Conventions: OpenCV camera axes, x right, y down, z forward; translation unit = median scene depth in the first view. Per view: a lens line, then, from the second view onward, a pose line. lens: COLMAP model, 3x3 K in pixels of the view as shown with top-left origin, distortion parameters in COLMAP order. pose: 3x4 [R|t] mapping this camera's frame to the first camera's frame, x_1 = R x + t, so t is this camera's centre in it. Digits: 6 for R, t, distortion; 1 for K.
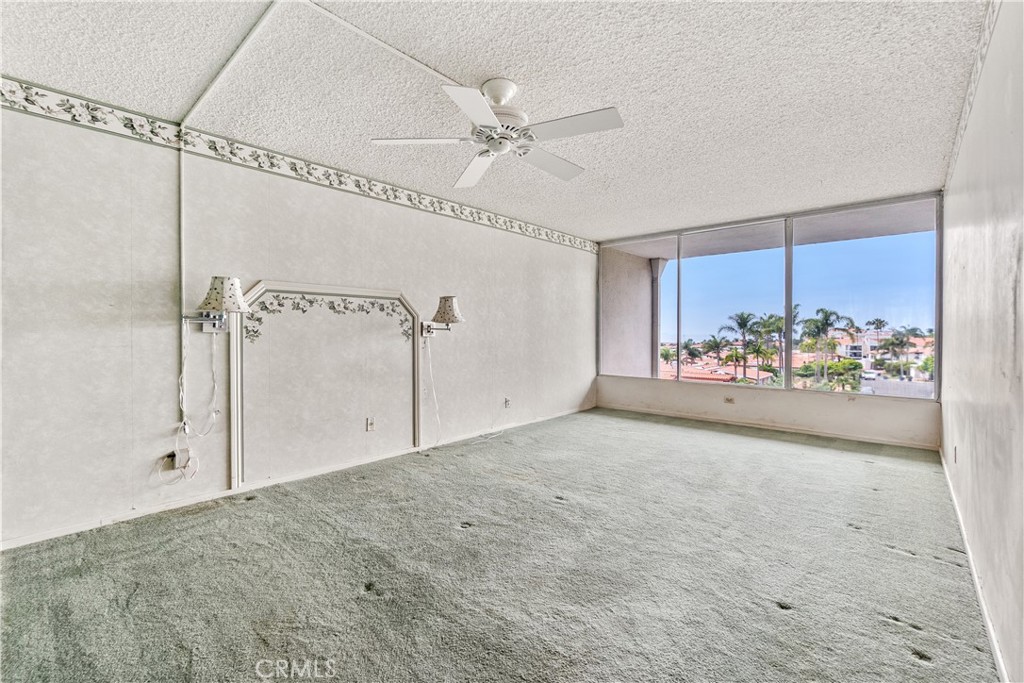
lens RADIAL K [[441.0, 0, 507.6], [0, 441.0, 339.5], [0, 0, 1]] dist [-0.005586, 0.001319]
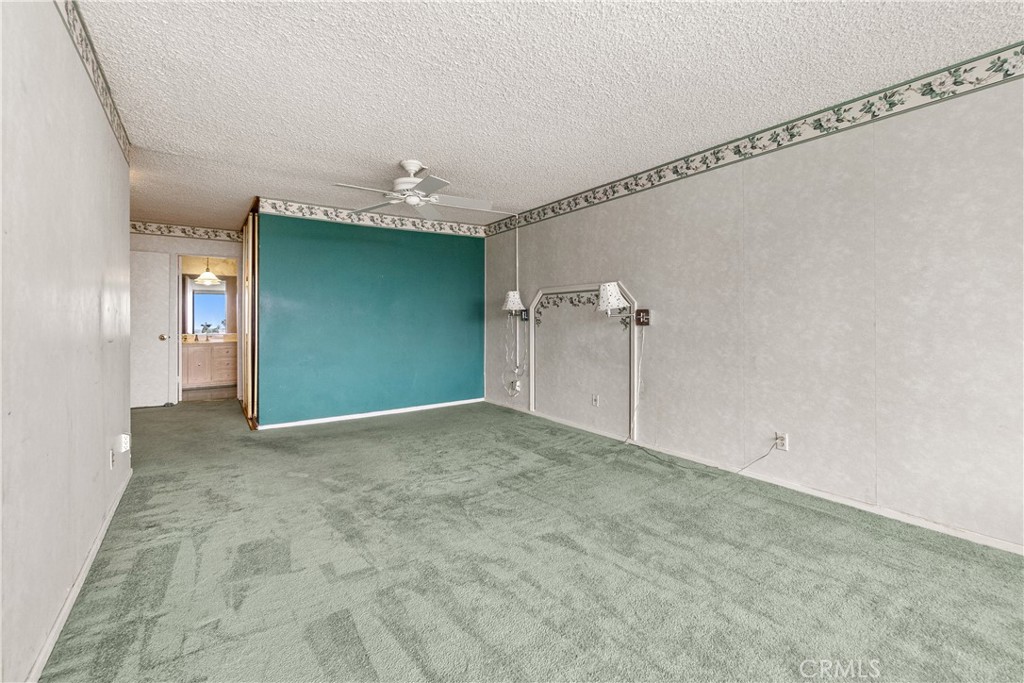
lens RADIAL K [[441.0, 0, 475.9], [0, 441.0, 315.7], [0, 0, 1]] dist [-0.005586, 0.001319]
pose [[-0.277606, 0.001206, -0.960694, 0.872464], [-0.003221, 0.999992, 0.002186, -0.030415], [0.960690, 0.003702, -0.277600, 0.998452]]
